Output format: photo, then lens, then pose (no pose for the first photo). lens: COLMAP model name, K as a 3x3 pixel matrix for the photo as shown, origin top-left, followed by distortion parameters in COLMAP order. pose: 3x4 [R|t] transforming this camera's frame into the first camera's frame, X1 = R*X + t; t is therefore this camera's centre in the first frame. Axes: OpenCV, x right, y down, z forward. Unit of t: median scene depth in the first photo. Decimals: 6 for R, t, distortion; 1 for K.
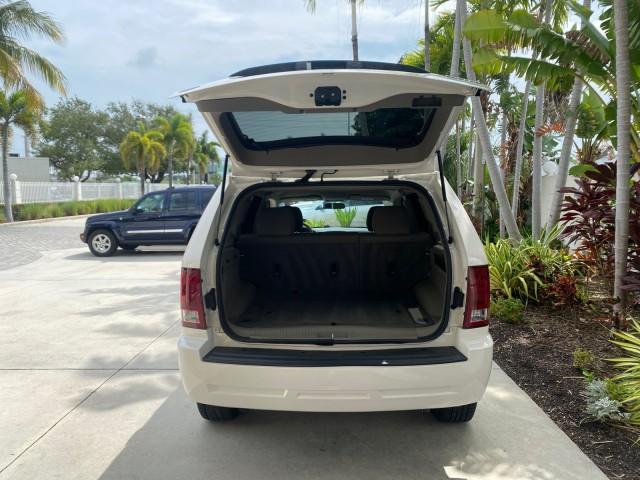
lens RADIAL K [[493.6, 0, 318.1], [0, 493.6, 240.1], [0, 0, 1]] dist [0.001003, -0.002370]
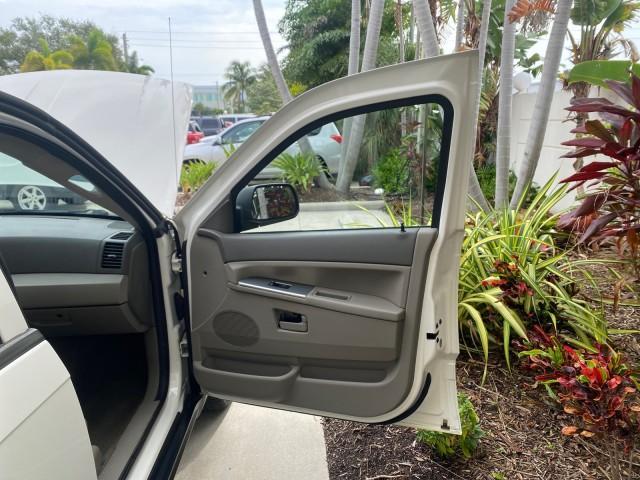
lens RADIAL K [[492.8, 0, 320.0], [0, 492.8, 240.0], [0, 0, 1]] dist [0.000010, -0.008189]
pose [[0.996949, -0.029256, 0.072360, 0.113998], [0.019085, 0.990324, 0.137459, -0.023504], [-0.075681, -0.135659, 0.987861, 0.273784]]
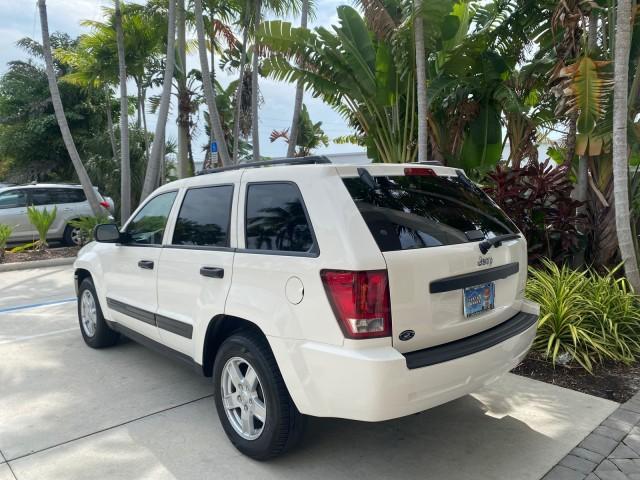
lens RADIAL K [[489.5, 0, 320.0], [0, 489.5, 240.0], [0, 0, 1]] dist [0.002941, -0.002995]
pose [[0.711500, -0.057601, 0.700321, -0.190502], [0.057499, 0.998065, 0.023674, -0.004317], [-0.700329, 0.023424, 0.713435, 0.092846]]
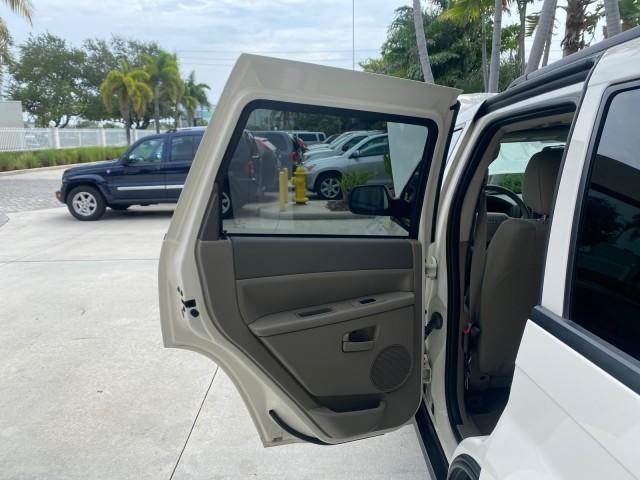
lens RADIAL K [[489.5, 0, 320.0], [0, 489.5, 240.0], [0, 0, 1]] dist [0.002941, -0.002995]
pose [[0.999528, -0.010745, 0.028788, -0.090470], [0.007646, 0.994370, 0.105685, -0.014994], [-0.029761, -0.105415, 0.993983, 0.214634]]
